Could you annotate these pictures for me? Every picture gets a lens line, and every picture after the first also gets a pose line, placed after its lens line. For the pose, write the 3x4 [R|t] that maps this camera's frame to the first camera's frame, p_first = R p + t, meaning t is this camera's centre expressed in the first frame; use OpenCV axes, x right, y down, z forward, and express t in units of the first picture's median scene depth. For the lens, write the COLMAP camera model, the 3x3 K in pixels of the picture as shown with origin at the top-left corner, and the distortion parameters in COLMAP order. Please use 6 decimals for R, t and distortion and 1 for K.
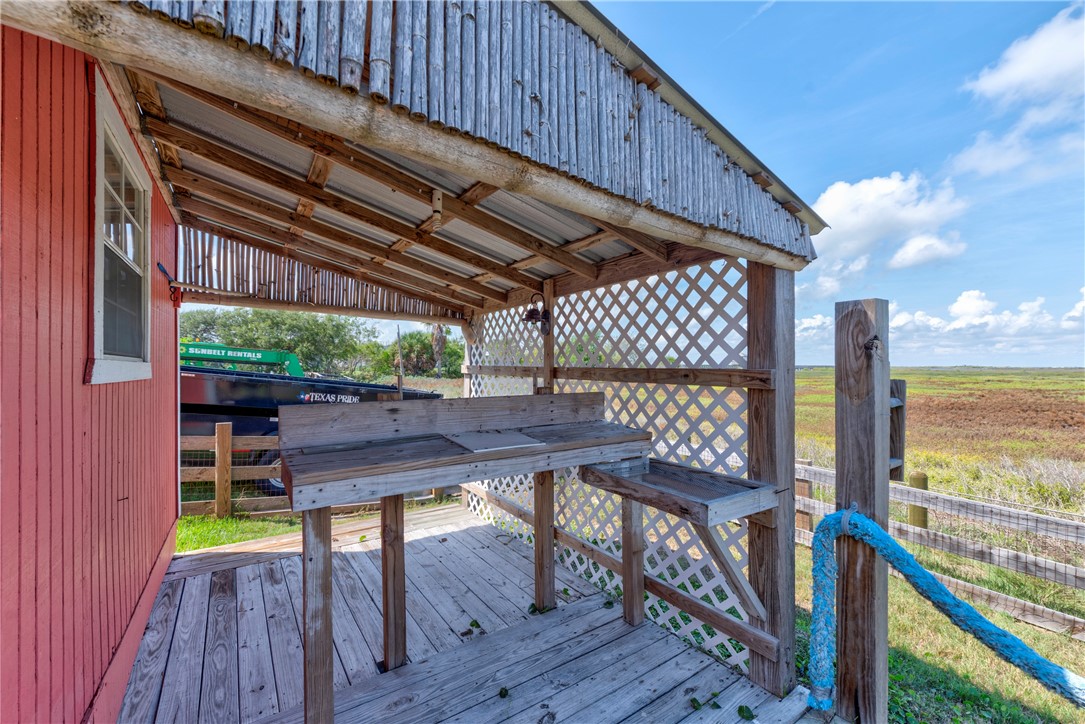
lens RADIAL K [[435.4, 0, 545.9], [0, 435.4, 363.7], [0, 0, 1]] dist [-0.000925, -0.000148]
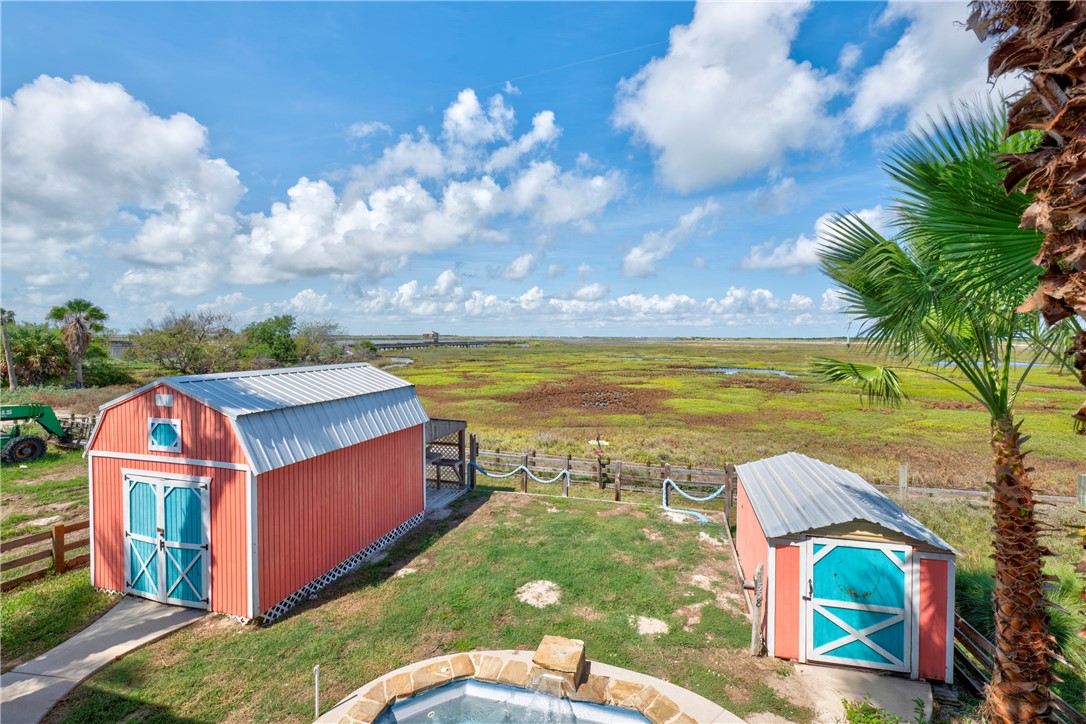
lens RADIAL K [[452.5, 0, 572.6], [0, 452.5, 347.1], [0, 0, 1]] dist [-0.000149, -0.000140]
pose [[0.752416, -0.010021, 0.658612, -2.629794], [-0.009069, 0.999632, 0.025569, -1.567338], [-0.658626, -0.025211, 0.752048, -5.047694]]
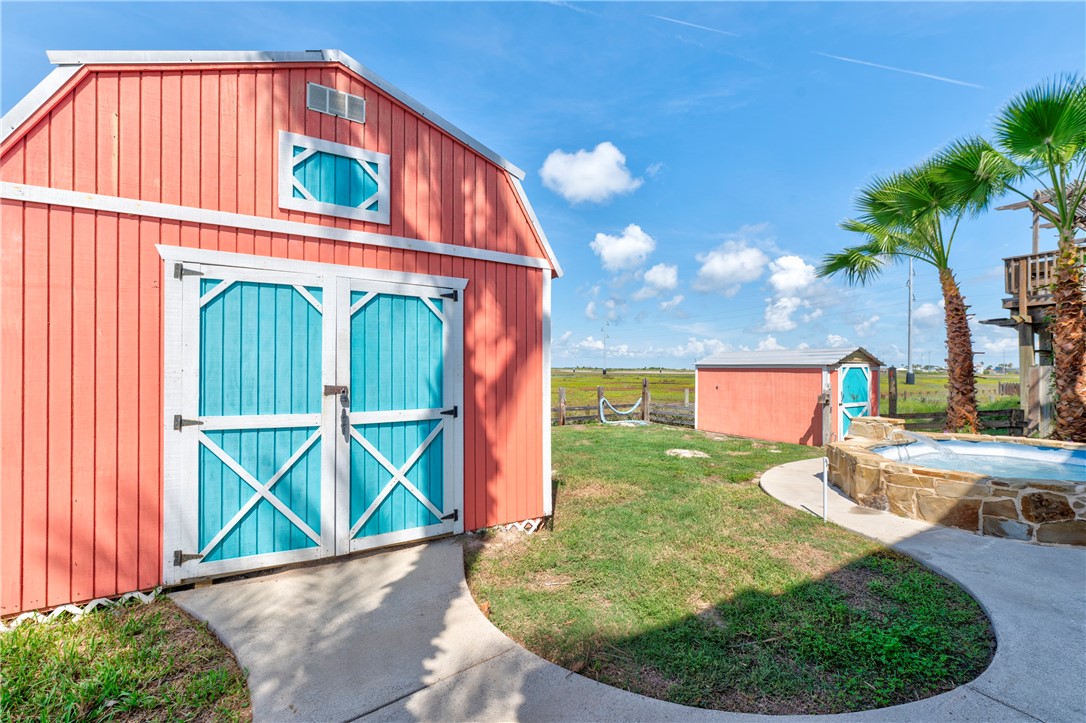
lens RADIAL K [[436.9, 0, 545.3], [0, 436.9, 367.9], [0, 0, 1]] dist [-0.000817, -0.000066]
pose [[0.088306, 0.004410, 0.996084, -4.151070], [-0.013635, 0.999902, -0.003218, -0.119632], [-0.996000, -0.013297, 0.088357, -1.213899]]
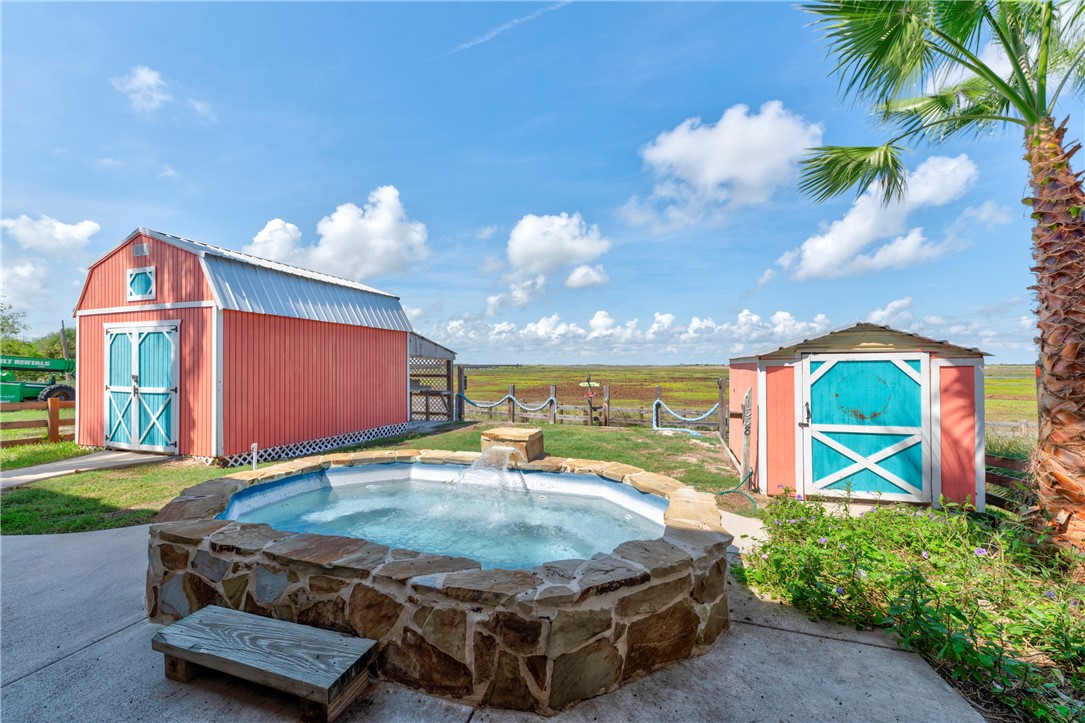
lens RADIAL K [[435.4, 0, 545.9], [0, 435.4, 363.2], [0, 0, 1]] dist [-0.000925, -0.000148]
pose [[0.799106, 0.002833, 0.601184, -2.219634], [-0.004745, 0.999987, 0.001595, -0.167709], [-0.601172, -0.004127, 0.799109, -4.977582]]
